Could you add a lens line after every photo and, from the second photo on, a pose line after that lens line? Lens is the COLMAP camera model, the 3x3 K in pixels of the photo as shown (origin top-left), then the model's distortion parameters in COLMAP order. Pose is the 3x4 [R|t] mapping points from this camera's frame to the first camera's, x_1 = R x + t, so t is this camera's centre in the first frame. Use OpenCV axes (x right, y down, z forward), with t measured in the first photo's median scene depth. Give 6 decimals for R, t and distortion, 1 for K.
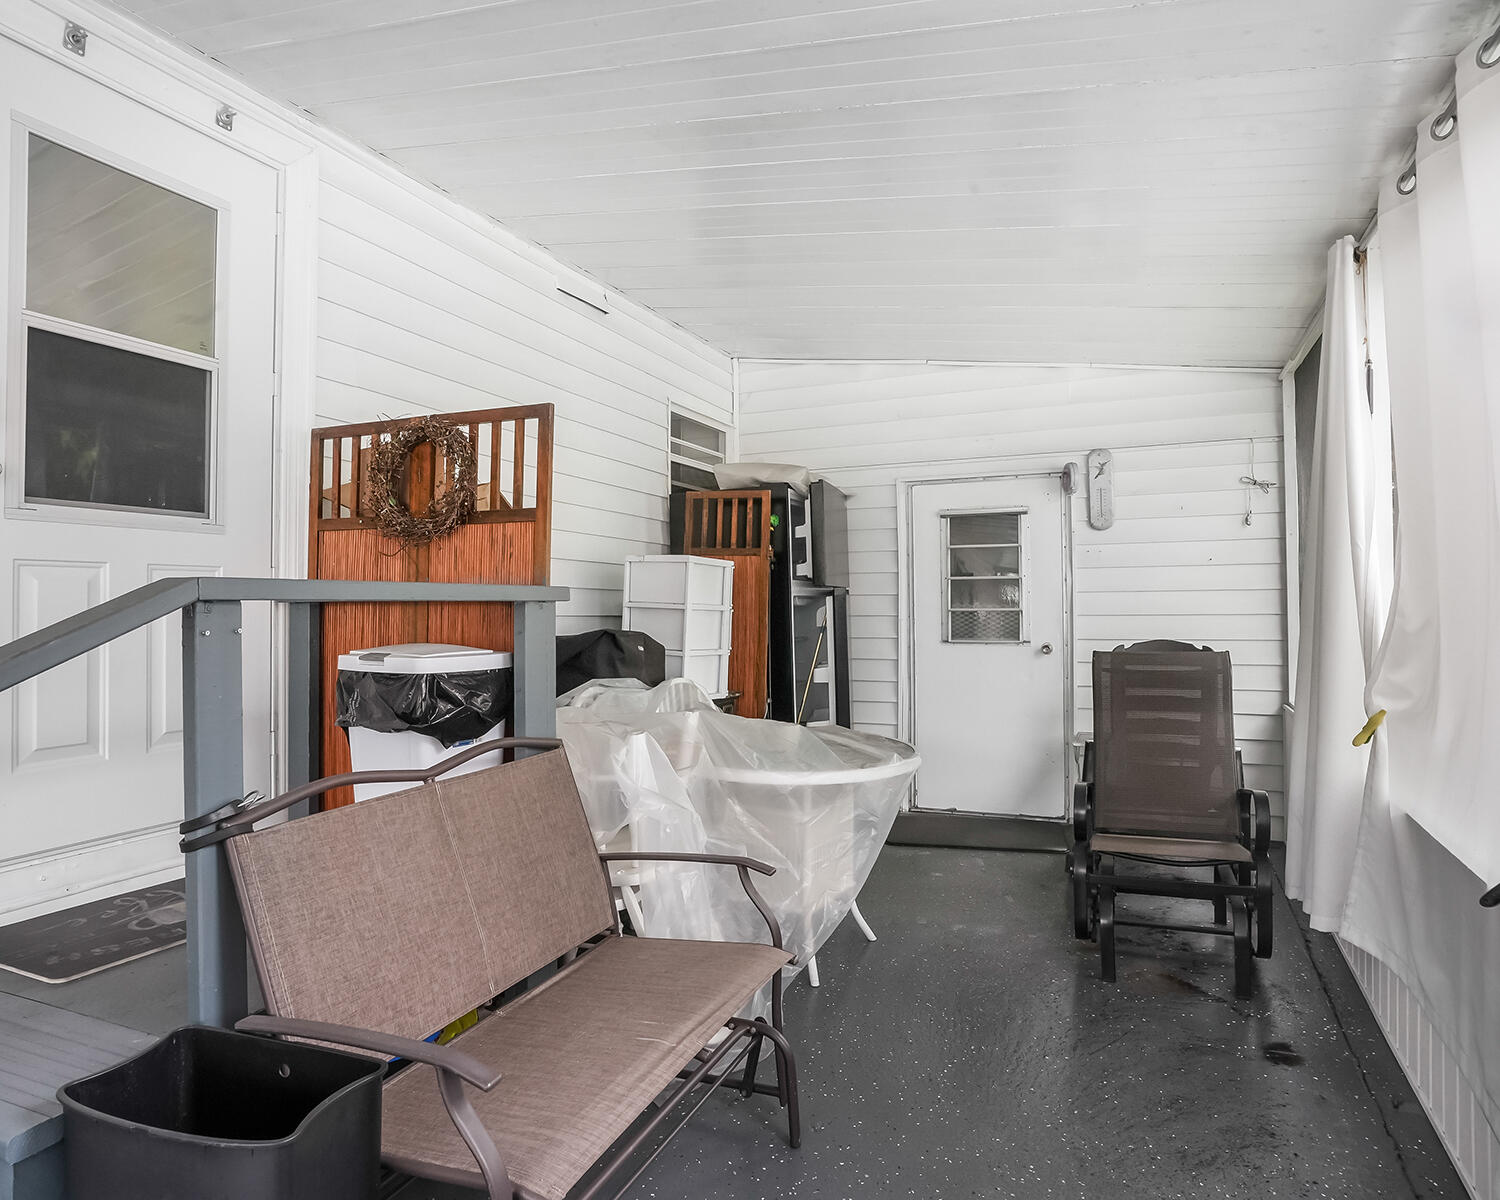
lens RADIAL K [[911.3, 0, 750.0], [0, 911.3, 600.0], [0, 0, 1]] dist [-0.023648, 0.000070]
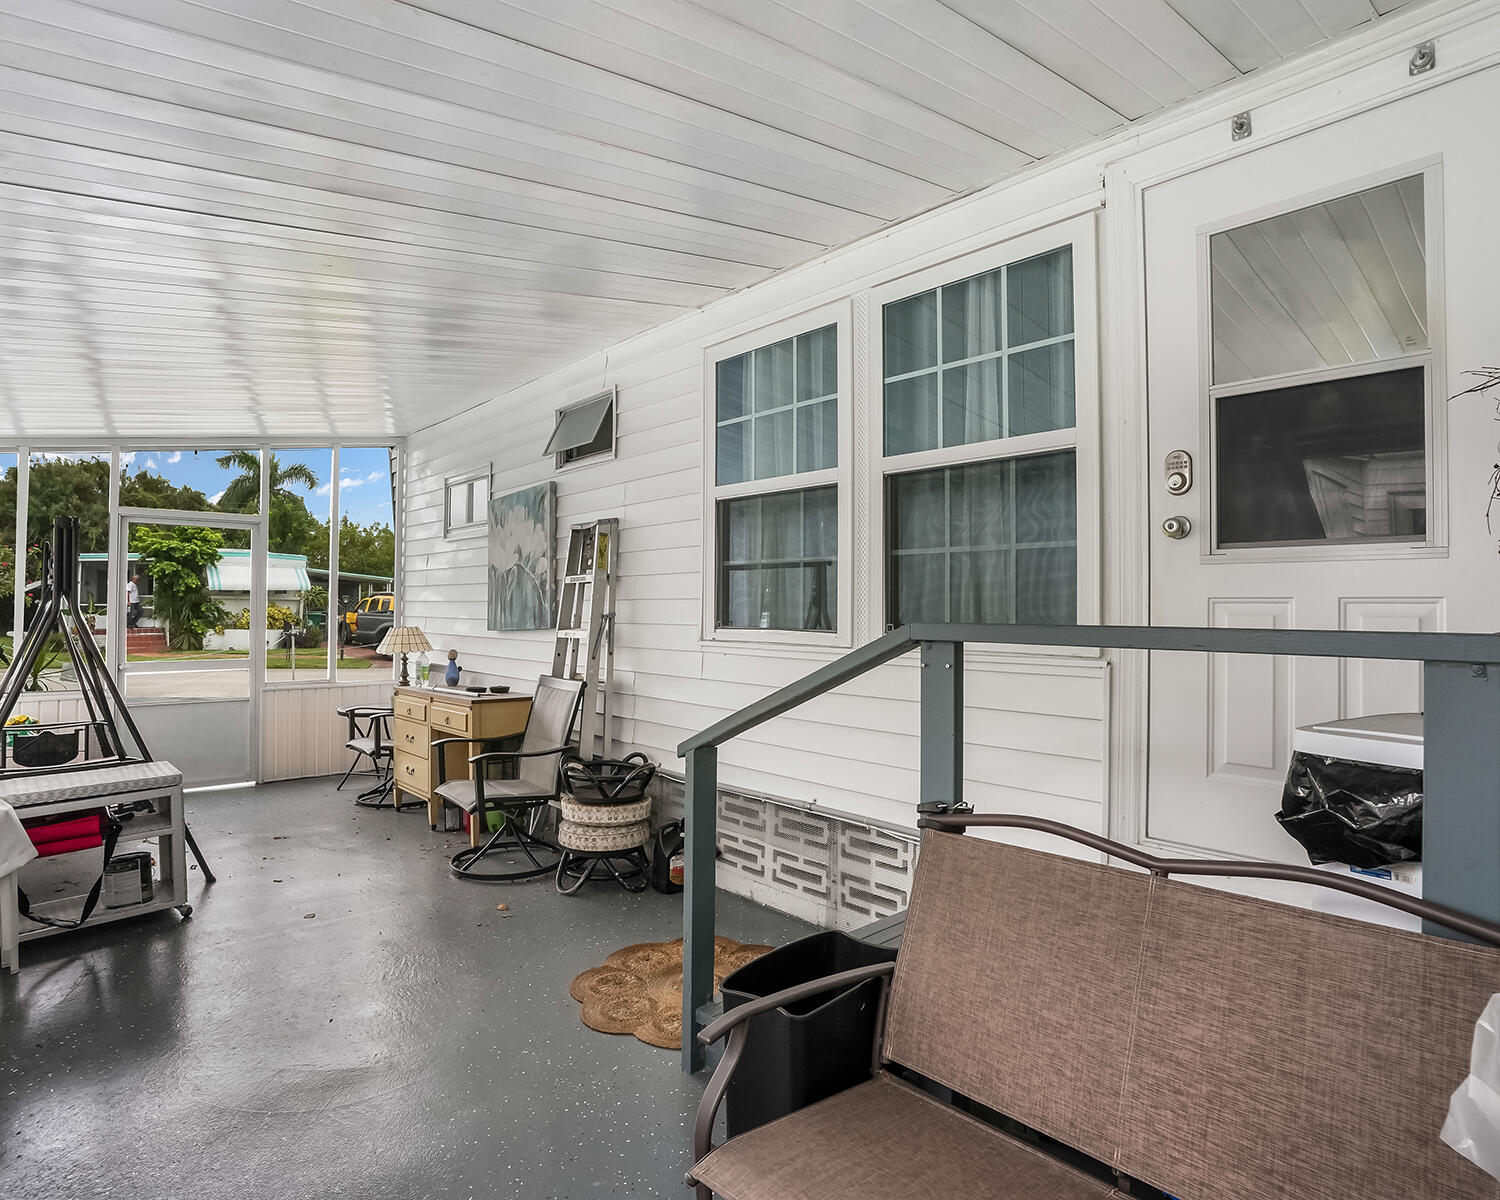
lens RADIAL K [[830.4, 0, 750.0], [0, 830.4, 600.0], [0, 0, 1]] dist [-0.057249, 0.021257]
pose [[-0.411370, -0.004795, -0.911456, 0.402892], [-0.000222, 0.999987, -0.005160, -0.035293], [0.911468, -0.001920, -0.411366, 0.850750]]
